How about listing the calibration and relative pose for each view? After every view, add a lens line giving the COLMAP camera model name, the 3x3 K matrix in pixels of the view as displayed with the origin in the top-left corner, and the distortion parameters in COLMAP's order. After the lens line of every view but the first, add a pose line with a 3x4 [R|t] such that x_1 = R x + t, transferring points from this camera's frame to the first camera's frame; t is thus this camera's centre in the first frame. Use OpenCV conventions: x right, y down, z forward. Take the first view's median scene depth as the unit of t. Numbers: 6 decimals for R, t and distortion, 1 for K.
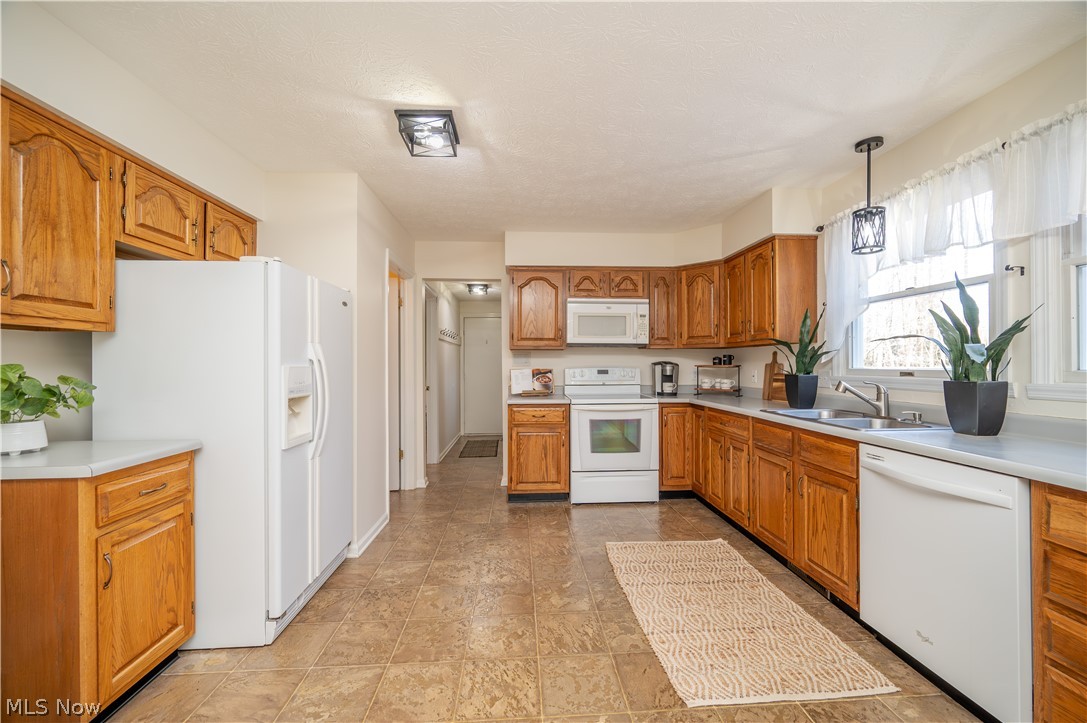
lens RADIAL K [[430.4, 0, 532.4], [0, 430.4, 362.9], [0, 0, 1]] dist [-0.003420, 0.000747]
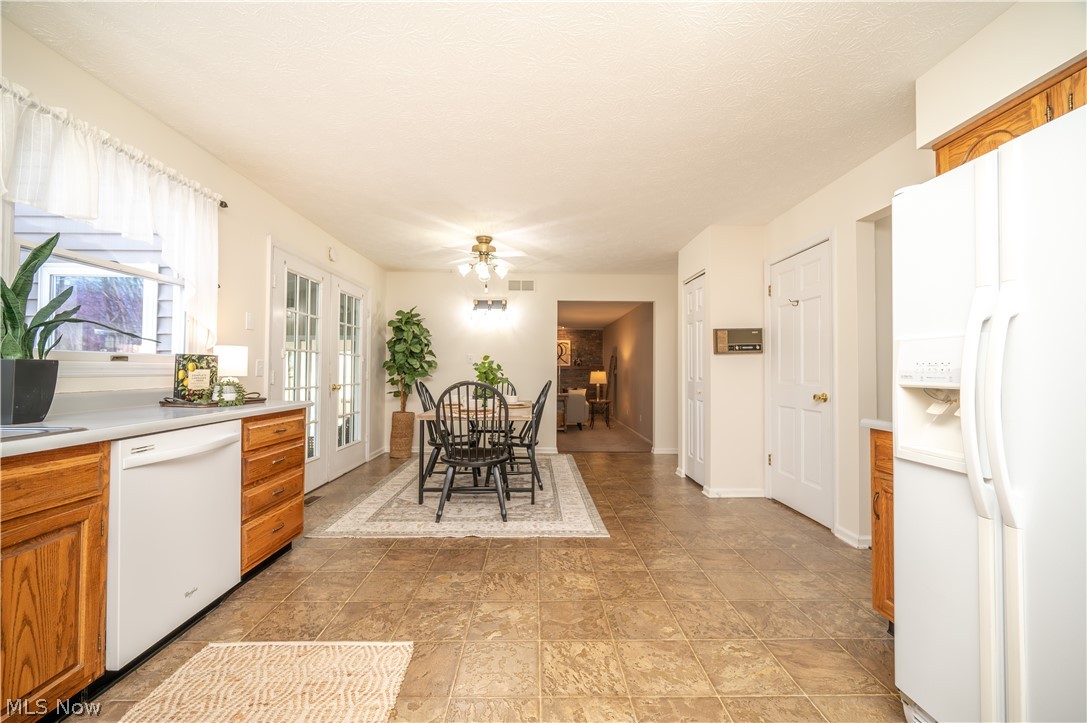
lens RADIAL K [[430.4, 0, 544.8], [0, 430.4, 361.2], [0, 0, 1]] dist [-0.003420, 0.000747]
pose [[-0.999948, -0.001412, 0.010079, -0.003099], [-0.001644, 0.999732, -0.023095, 0.065349], [-0.010044, -0.023110, -0.999682, 1.880302]]
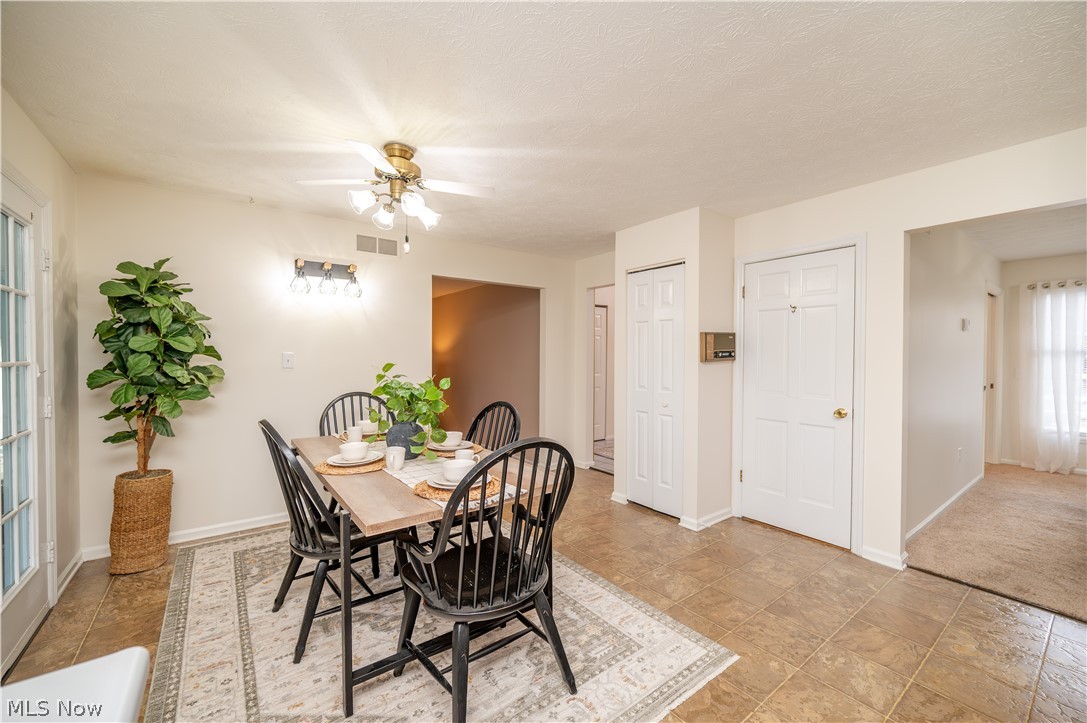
lens RADIAL K [[430.4, 0, 553.4], [0, 430.4, 362.2], [0, 0, 1]] dist [-0.003420, 0.000747]
pose [[-0.816092, 0.010360, -0.577829, 0.770932], [-0.000069, 0.999838, 0.018023, -0.059898], [0.577922, 0.014749, -0.815959, 0.794158]]
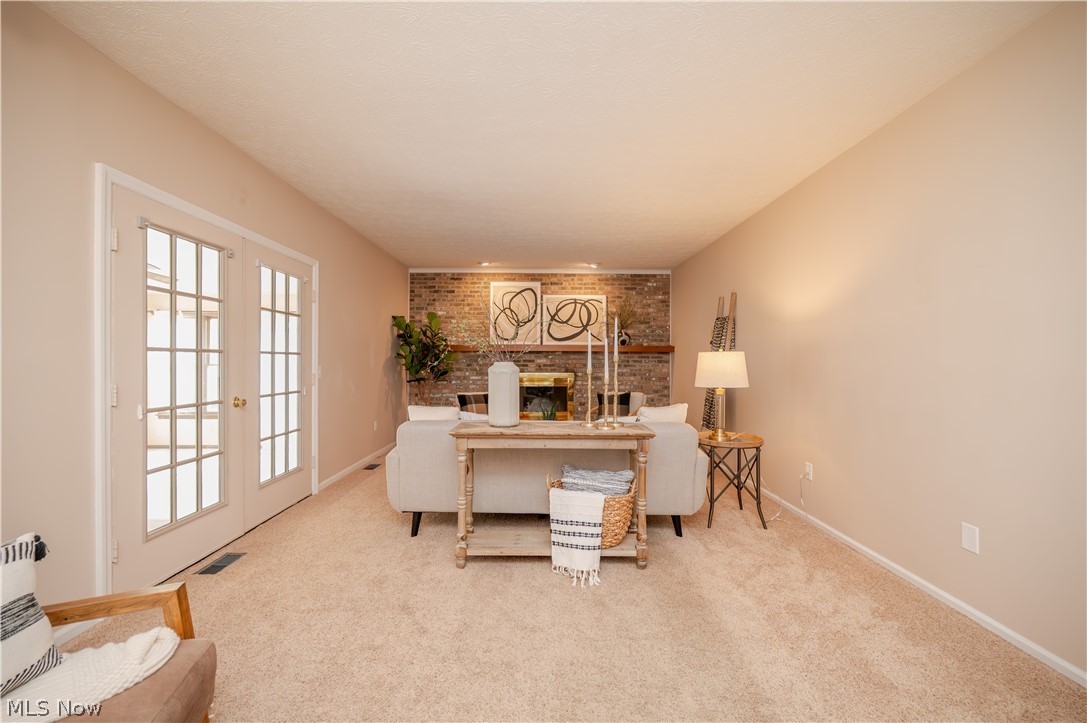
lens RADIAL K [[430.4, 0, 542.1], [0, 430.4, 361.1], [0, 0, 1]] dist [-0.003420, 0.000747]
pose [[-0.999848, 0.001404, 0.017380, 0.131033], [0.001322, 0.999988, -0.004721, 0.126630], [-0.017387, -0.004697, -0.999838, -2.148600]]
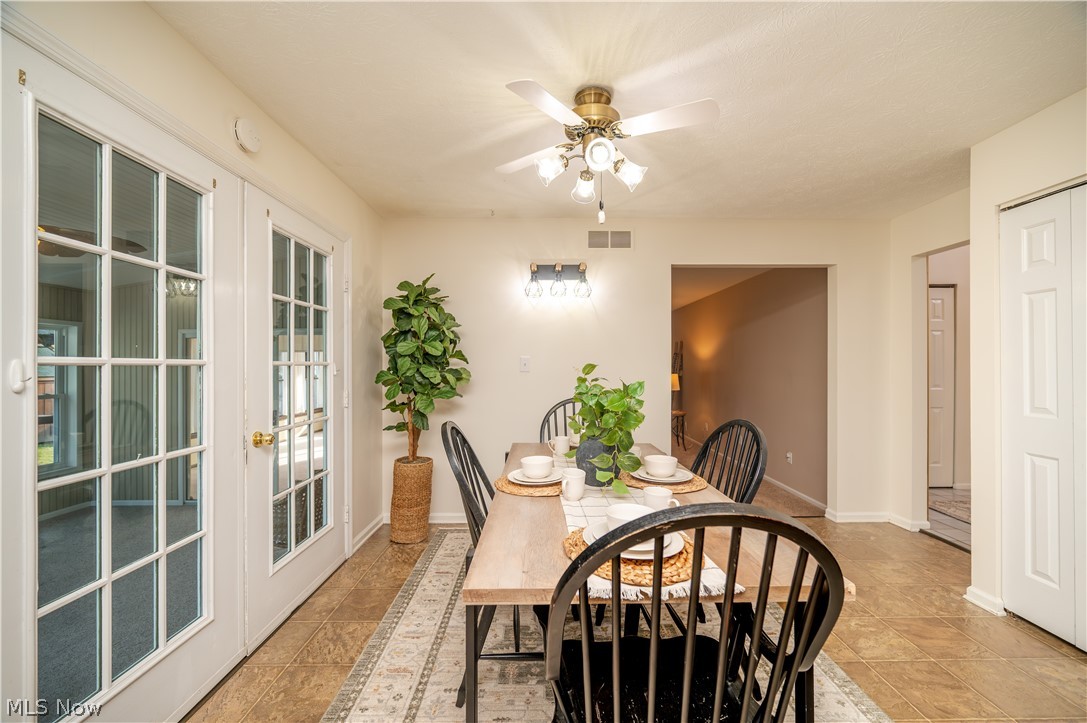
lens RADIAL K [[430.4, 0, 545.0], [0, 430.4, 364.8], [0, 0, 1]] dist [-0.003420, 0.000747]
pose [[-0.999622, 0.004293, 0.027167, 0.472444], [0.004244, 0.999989, -0.001858, -0.025540], [-0.027175, -0.001742, -0.999629, 0.488123]]
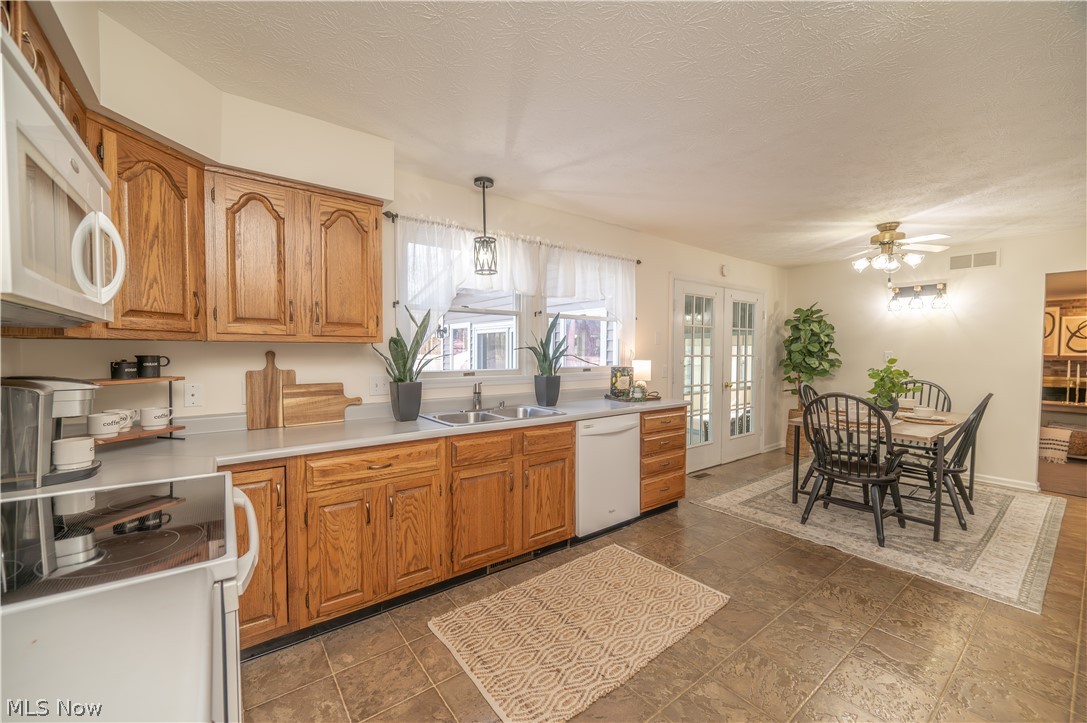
lens RADIAL K [[430.4, 0, 543.9], [0, 430.4, 364.5], [0, 0, 1]] dist [-0.003420, 0.000747]
pose [[-0.582851, -0.026136, 0.812159, -0.395024], [-0.004460, 0.999570, 0.028966, -0.054962], [-0.812567, 0.013261, -0.582717, 2.095515]]
